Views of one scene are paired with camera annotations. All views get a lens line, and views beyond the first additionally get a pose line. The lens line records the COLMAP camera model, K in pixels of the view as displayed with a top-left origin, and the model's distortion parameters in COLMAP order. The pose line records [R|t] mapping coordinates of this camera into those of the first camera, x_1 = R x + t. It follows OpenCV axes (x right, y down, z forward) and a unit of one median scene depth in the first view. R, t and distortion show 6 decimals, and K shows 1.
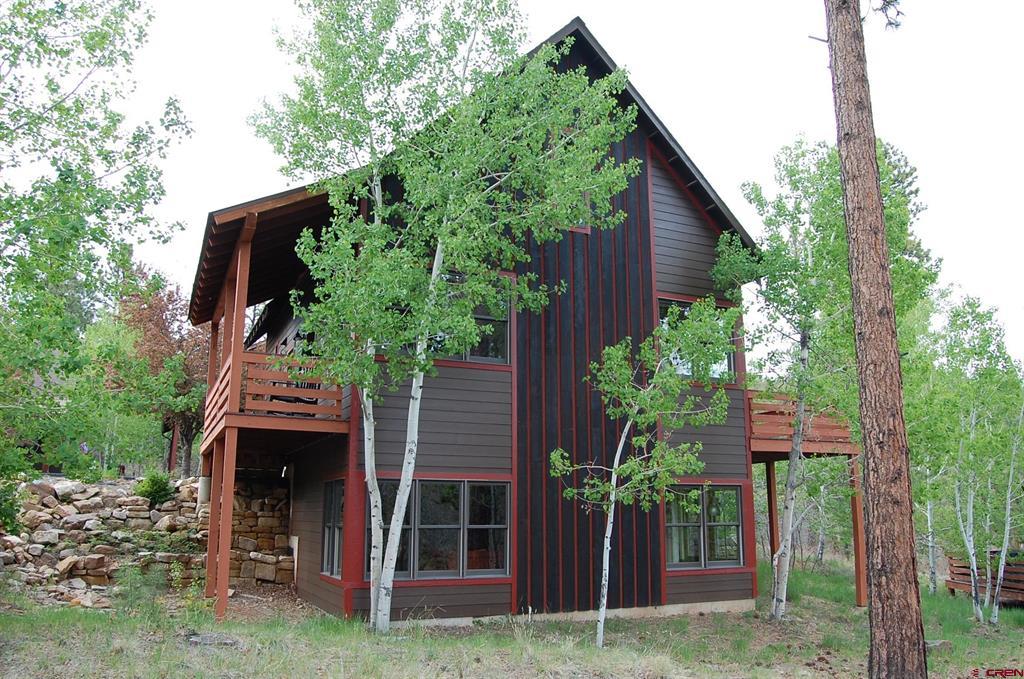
lens RADIAL K [[798.9, 0, 515.5], [0, 798.9, 341.4], [0, 0, 1]] dist [-0.108486, 0.046620]
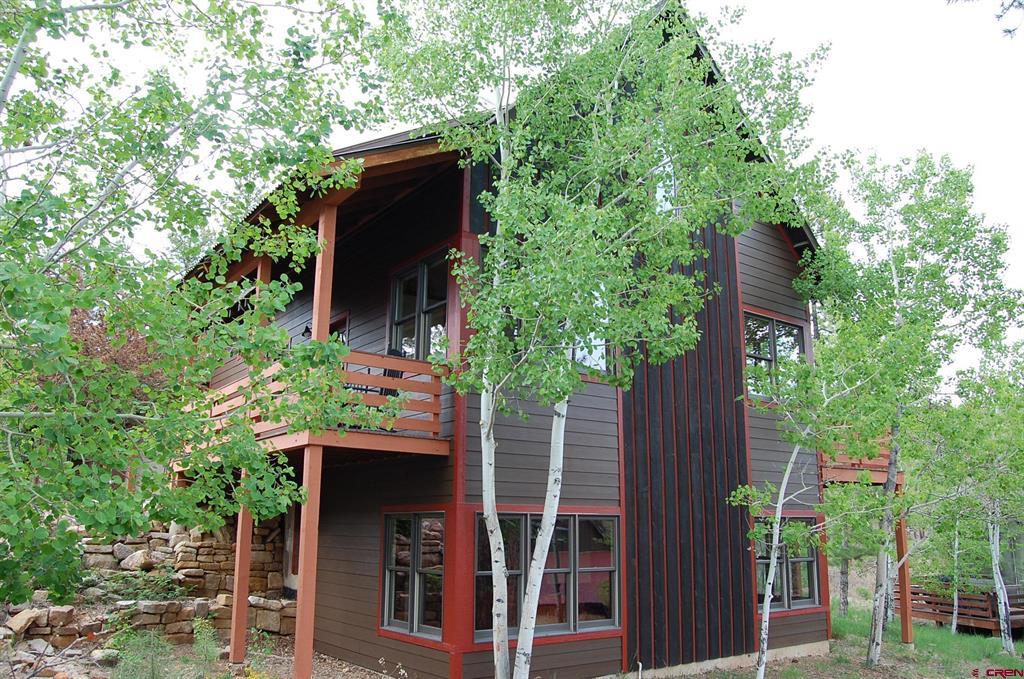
lens RADIAL K [[798.9, 0, 515.5], [0, 798.9, 341.4], [0, 0, 1]] dist [-0.108486, 0.046620]
pose [[0.978960, 0.051629, 0.197415, -0.280962], [-0.048400, 0.998604, -0.021152, 0.013675], [-0.198231, 0.011152, 0.980092, 0.184007]]
